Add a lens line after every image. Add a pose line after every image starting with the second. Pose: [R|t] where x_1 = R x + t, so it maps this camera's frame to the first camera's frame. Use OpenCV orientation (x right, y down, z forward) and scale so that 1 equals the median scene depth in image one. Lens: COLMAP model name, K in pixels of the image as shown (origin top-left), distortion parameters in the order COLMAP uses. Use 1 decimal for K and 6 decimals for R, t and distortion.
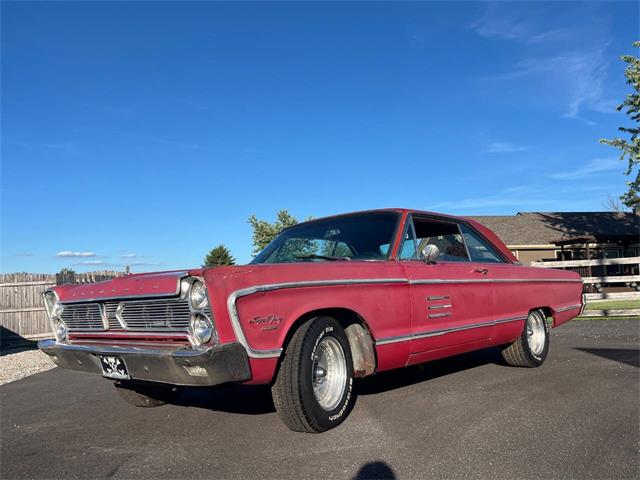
lens RADIAL K [[530.6, 0, 318.1], [0, 530.6, 250.8], [0, 0, 1]] dist [0.091313, -0.147875]
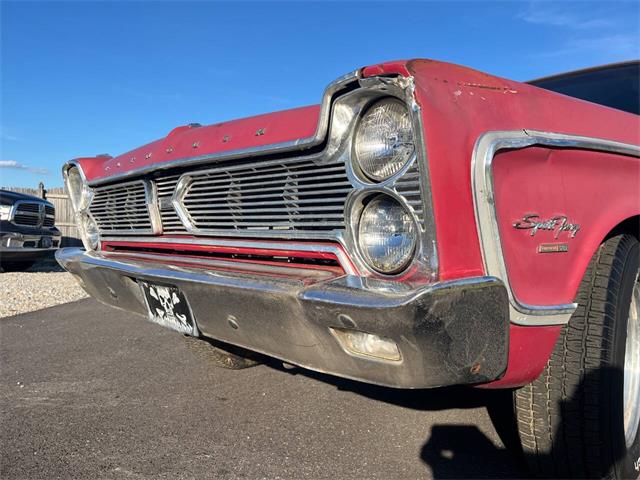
lens RADIAL K [[549.3, 0, 320.0], [0, 549.3, 240.0], [0, 0, 1]] dist [0.056795, -0.063766]
pose [[0.988743, 0.065366, -0.134587, -0.190516], [-0.051805, 0.993443, 0.101914, 0.102944], [0.140367, -0.093795, 0.985647, 0.562331]]
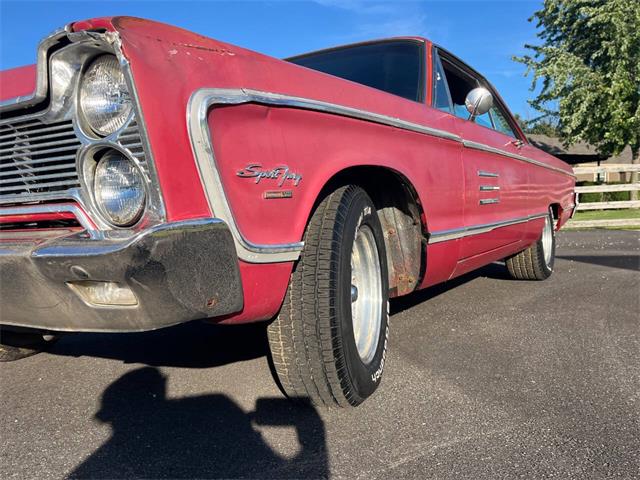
lens RADIAL K [[549.3, 0, 320.0], [0, 549.3, 240.0], [0, 0, 1]] dist [0.056795, -0.063766]
pose [[0.981166, -0.010934, 0.192858, -0.136729], [-0.013019, 0.992384, 0.122495, 0.120332], [-0.192728, -0.122698, 0.973551, 0.527248]]
